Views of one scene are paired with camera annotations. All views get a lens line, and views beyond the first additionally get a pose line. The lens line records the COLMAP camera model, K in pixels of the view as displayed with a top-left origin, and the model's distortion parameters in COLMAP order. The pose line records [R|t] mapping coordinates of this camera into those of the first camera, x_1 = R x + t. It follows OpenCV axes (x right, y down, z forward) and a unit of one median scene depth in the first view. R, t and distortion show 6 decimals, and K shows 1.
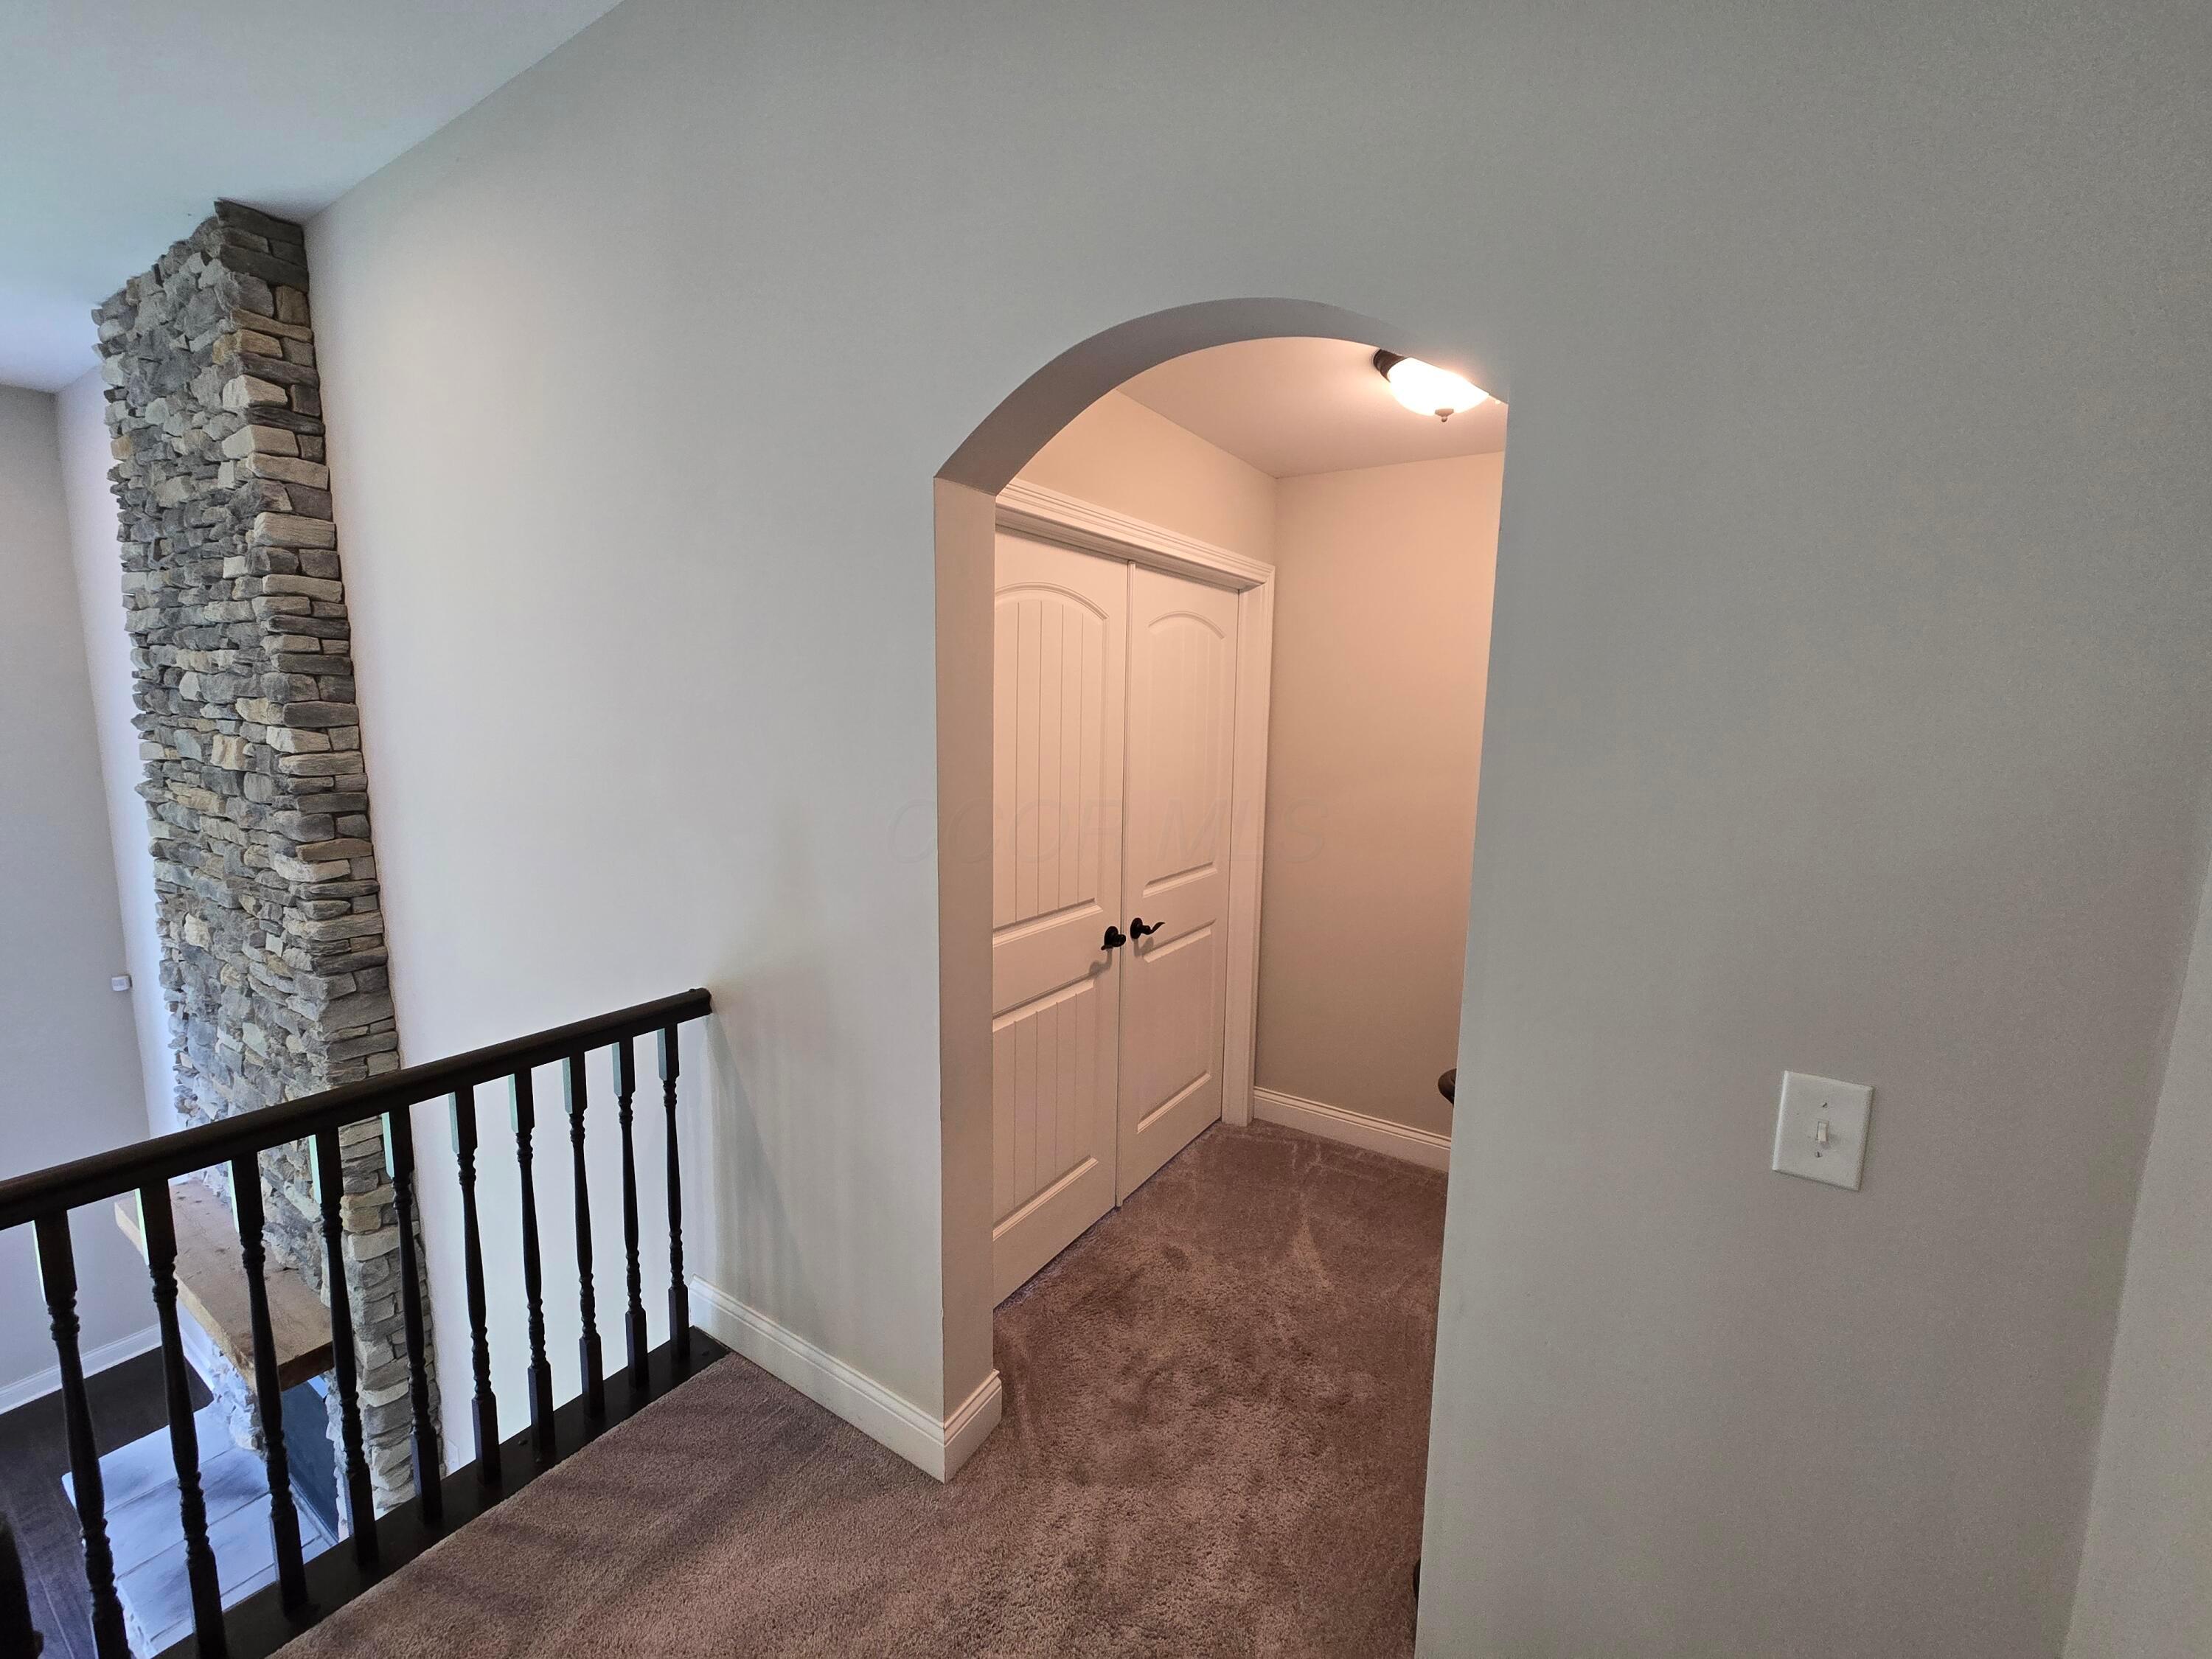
lens RADIAL K [[907.1, 0, 1114.2], [0, 907.1, 818.8], [0, 0, 1]] dist [0.000414, 0.000446]
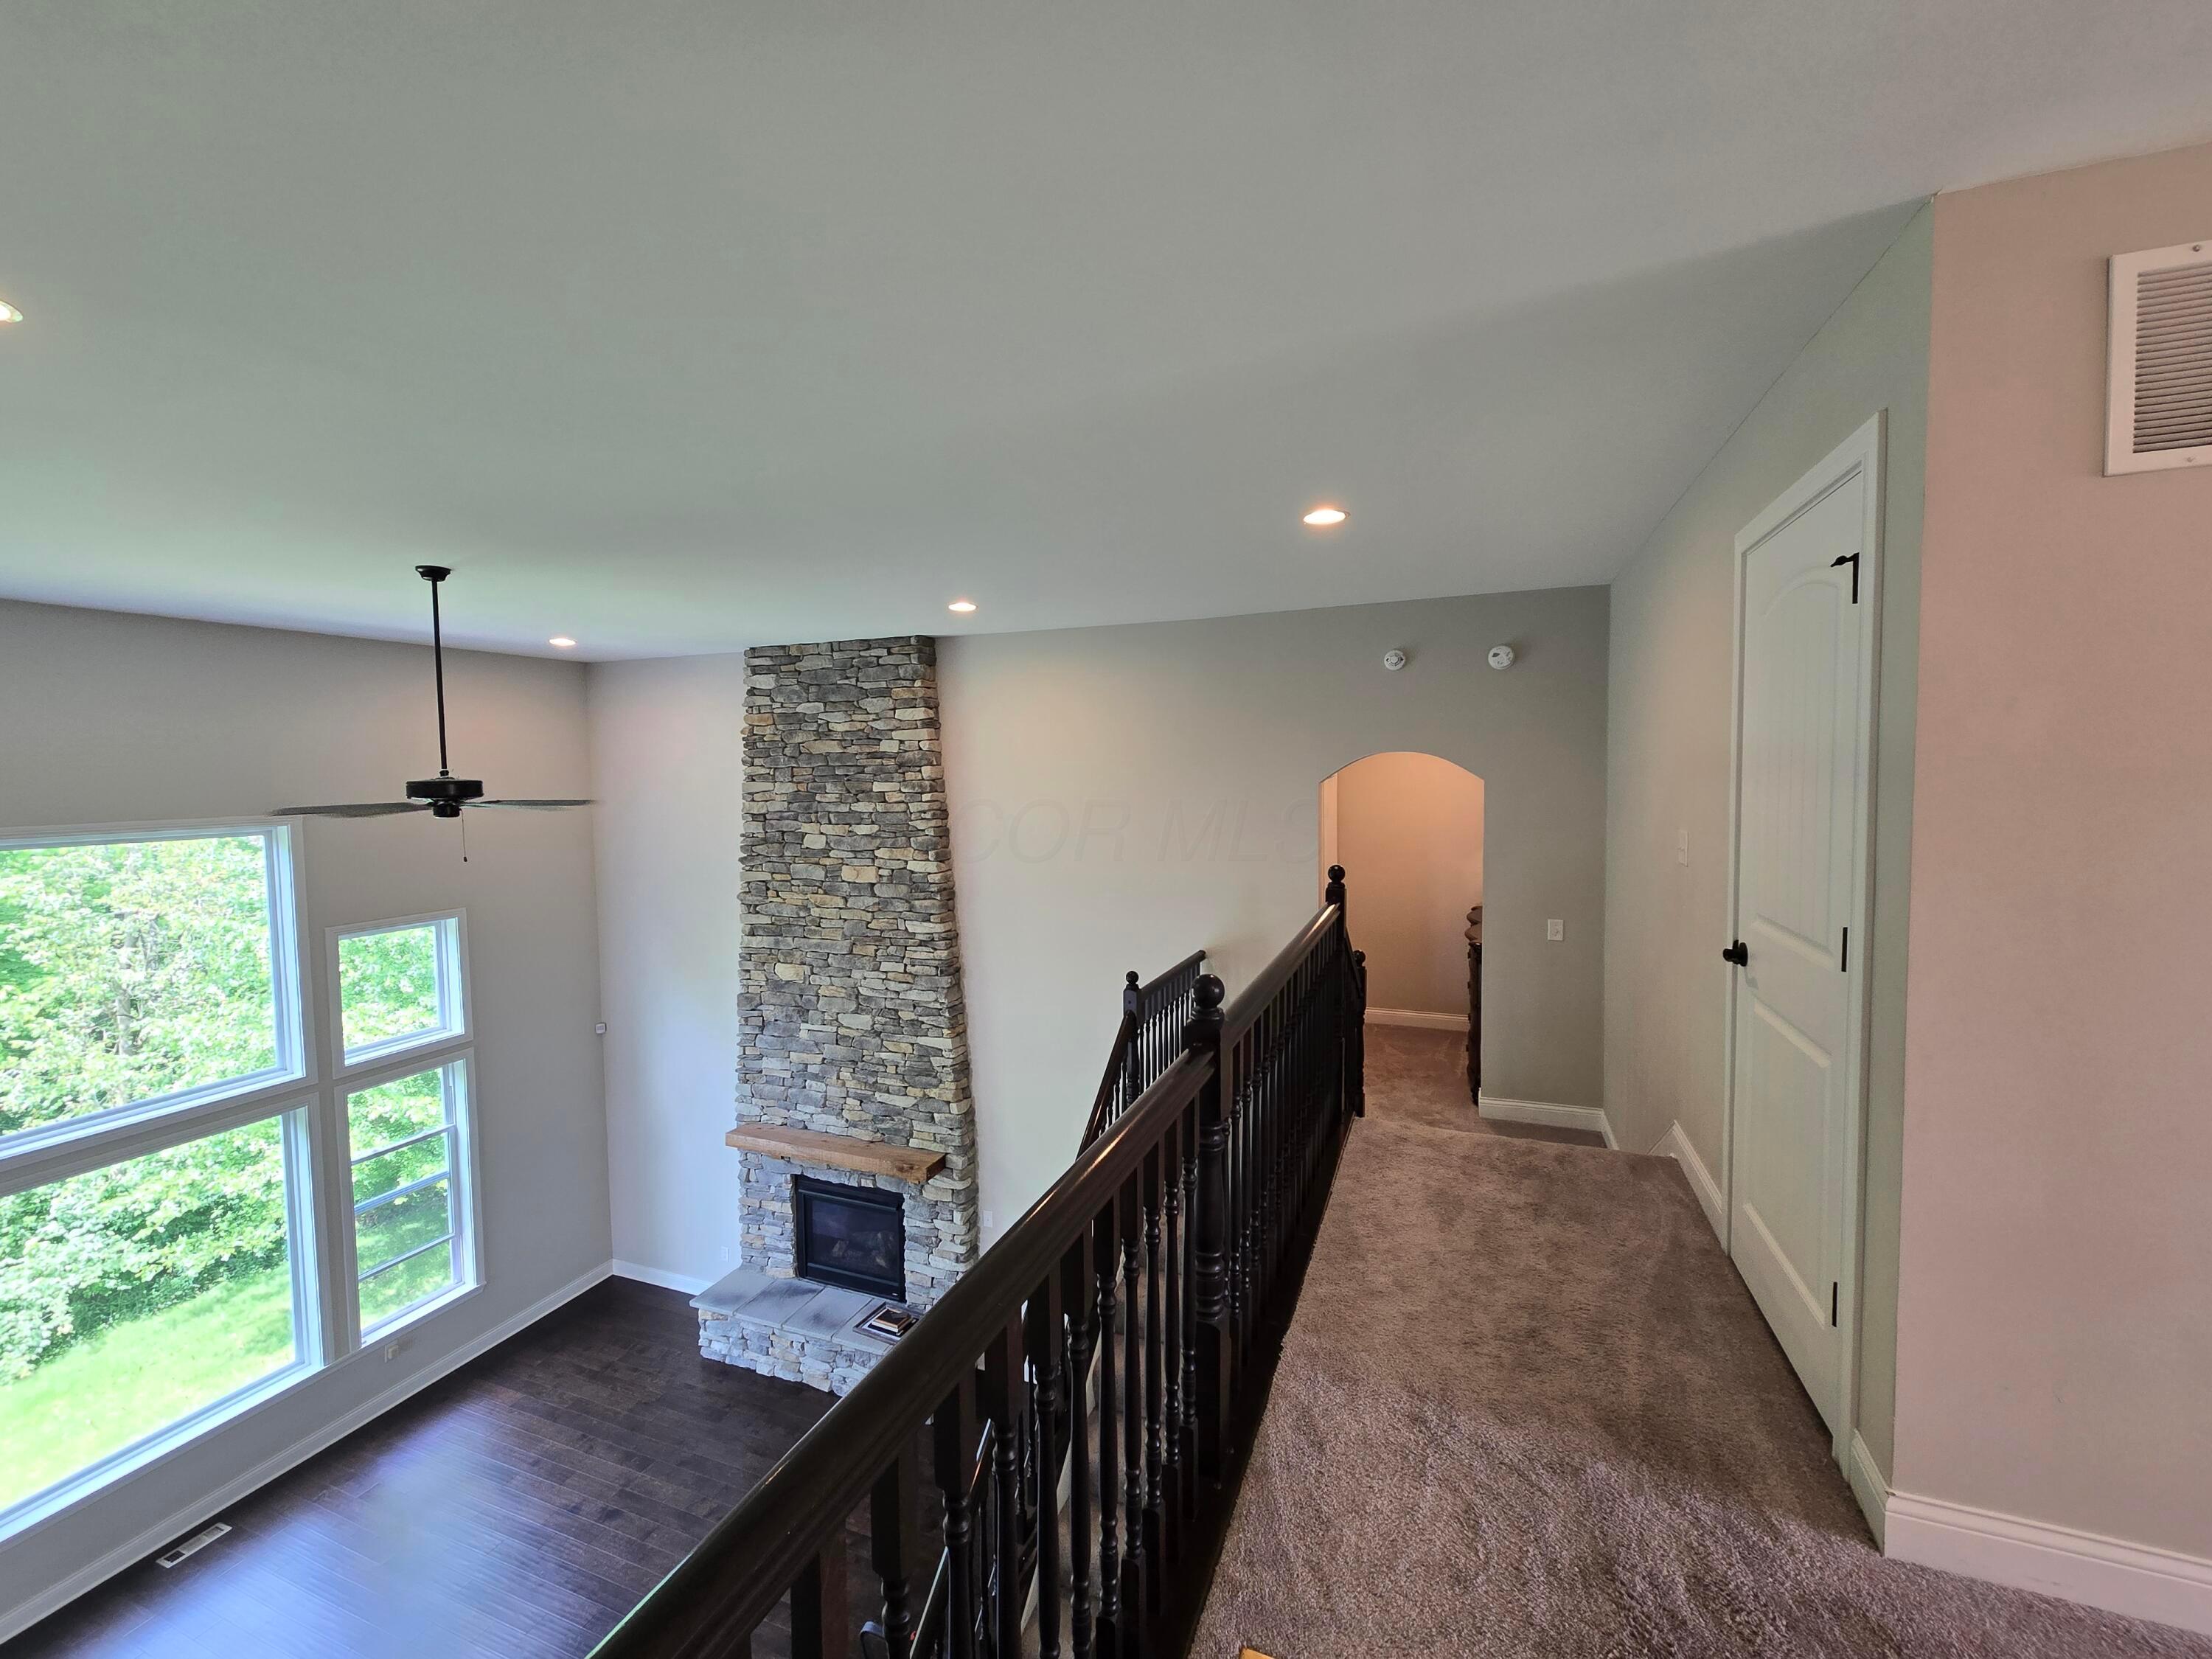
lens RADIAL K [[907.1, 0, 1114.1], [0, 907.1, 814.3], [0, 0, 1]] dist [0.002012, -0.000112]
pose [[0.980126, -0.041527, 0.193980, -0.827150], [0.057777, 0.995208, -0.078879, -0.014339], [-0.189775, 0.088519, 0.977829, -1.130105]]
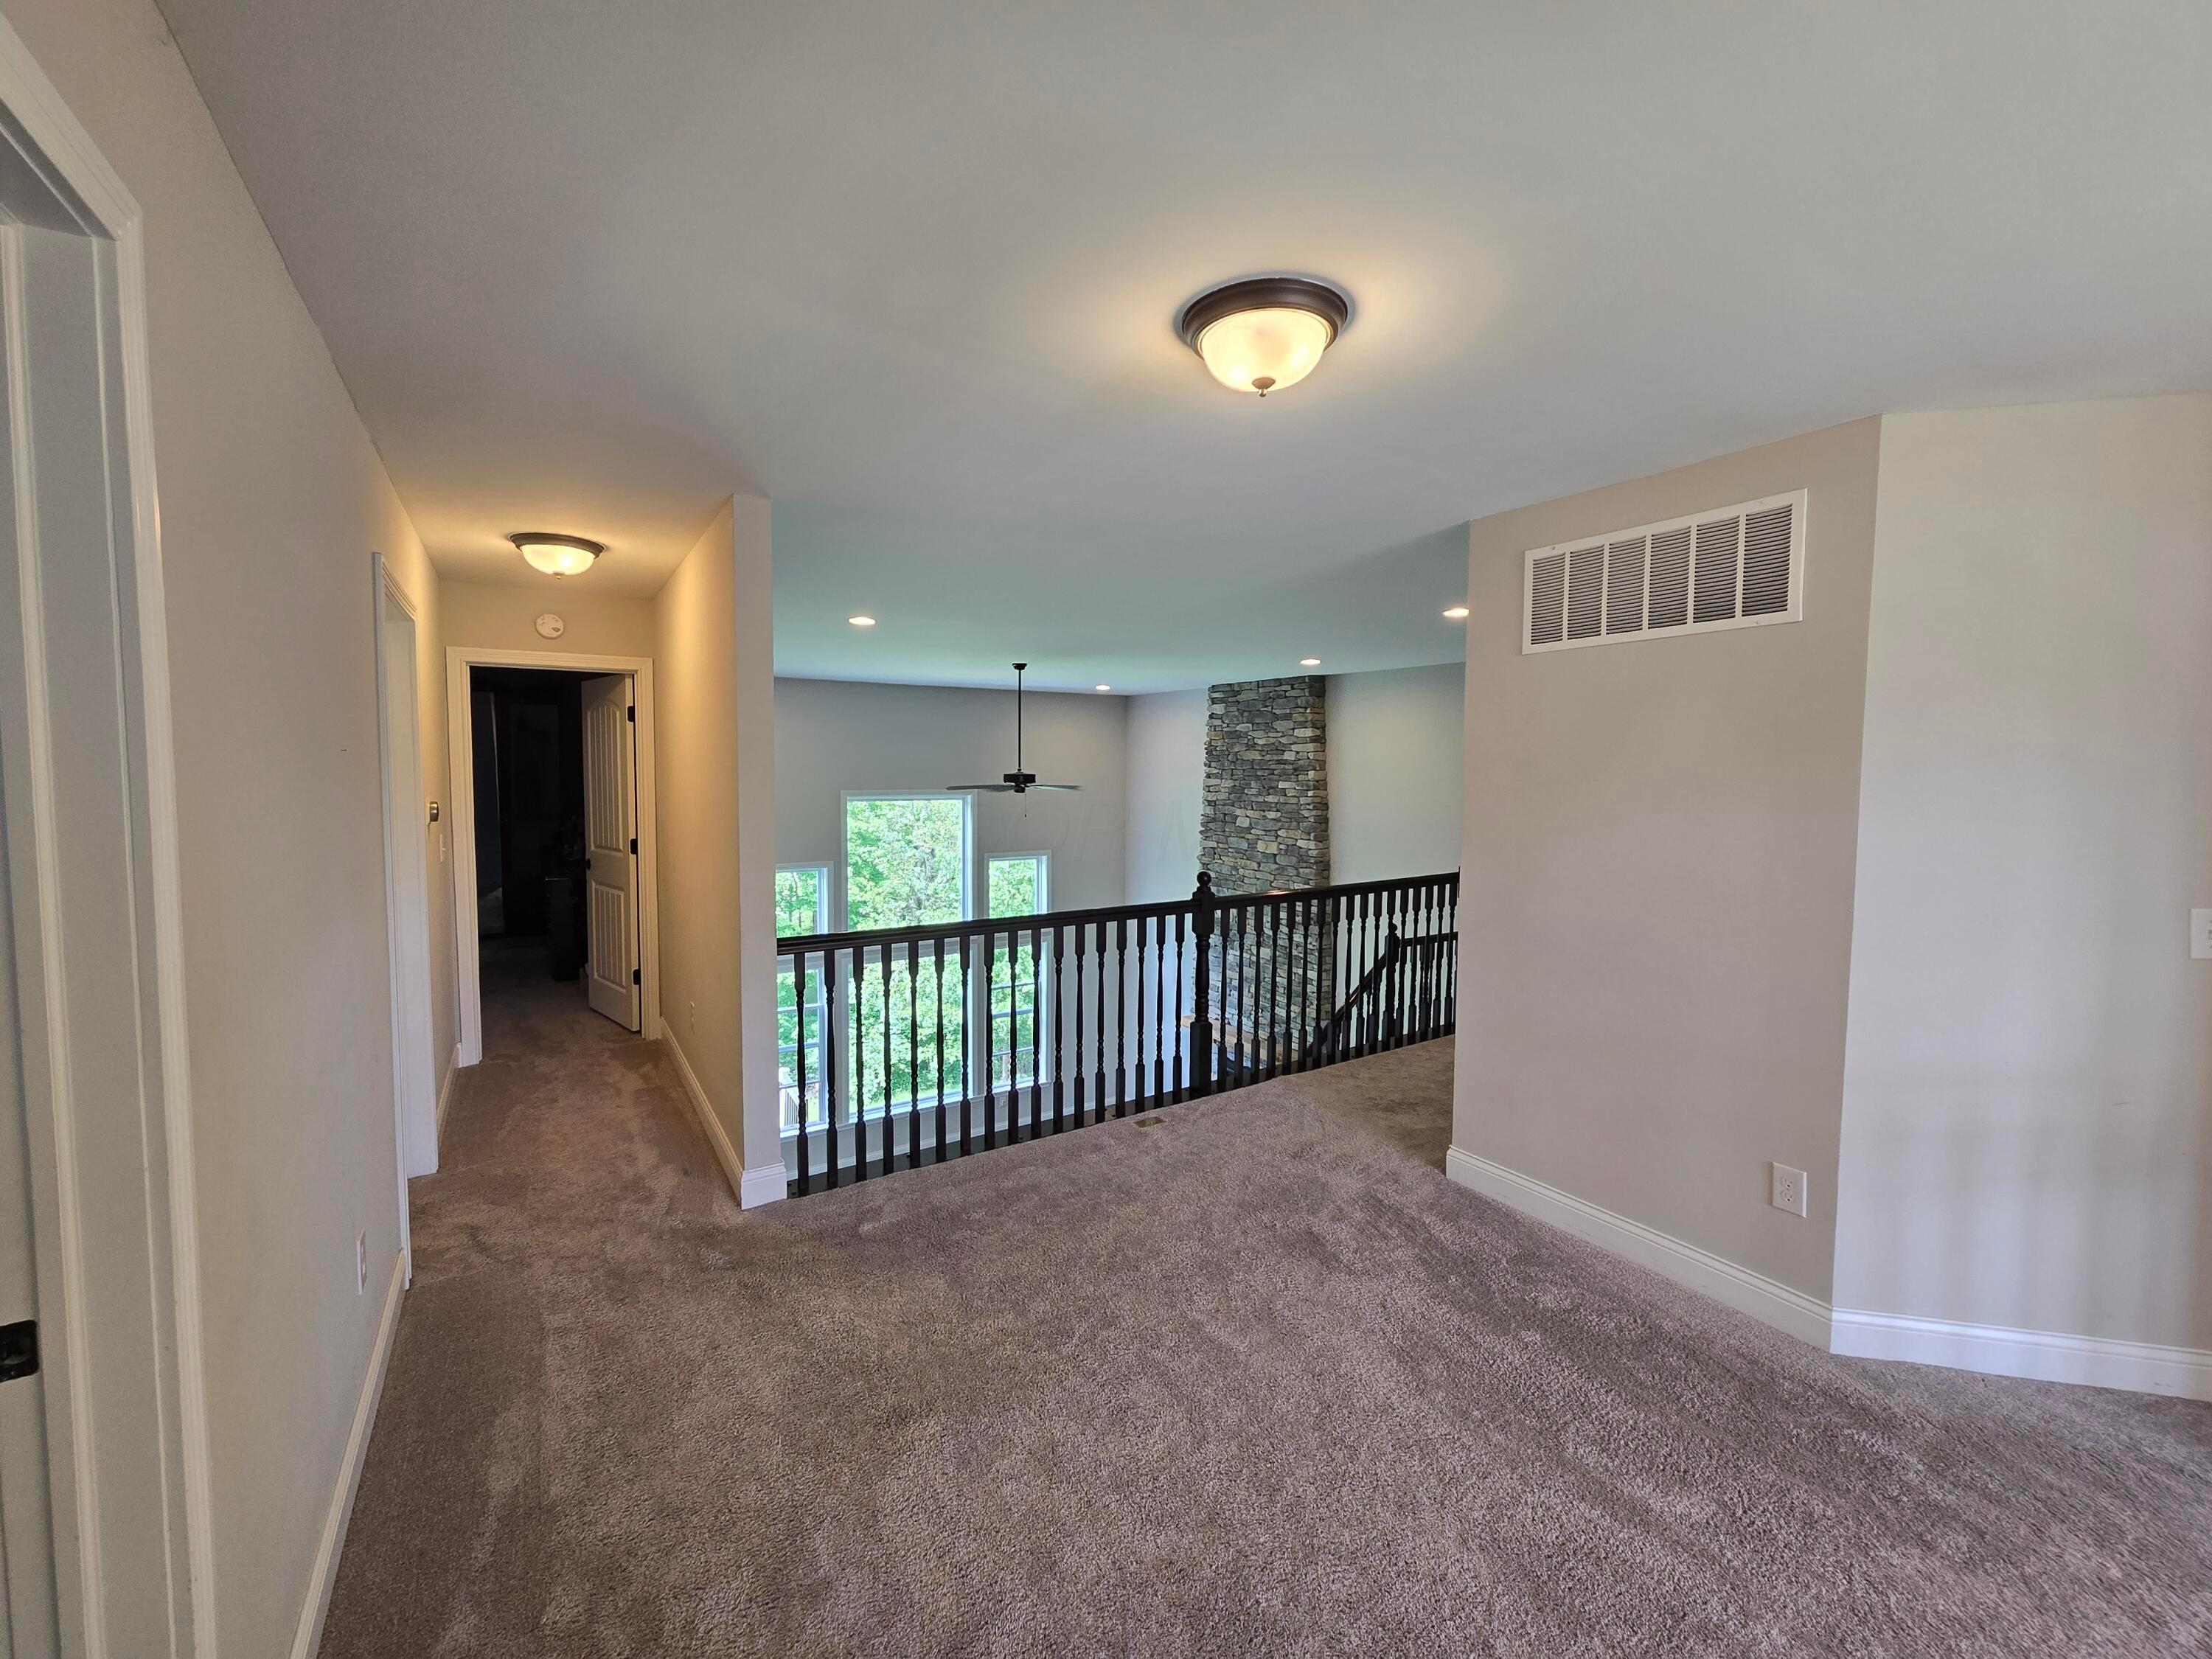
lens RADIAL K [[906.9, 0, 1109.7], [0, 906.9, 812.8], [0, 0, 1]] dist [-0.001000, 0.000066]
pose [[0.906529, 0.011078, -0.421999, -0.237947], [-0.048969, 0.995667, -0.079057, 0.069983], [0.419295, 0.092332, 0.903143, -1.812772]]
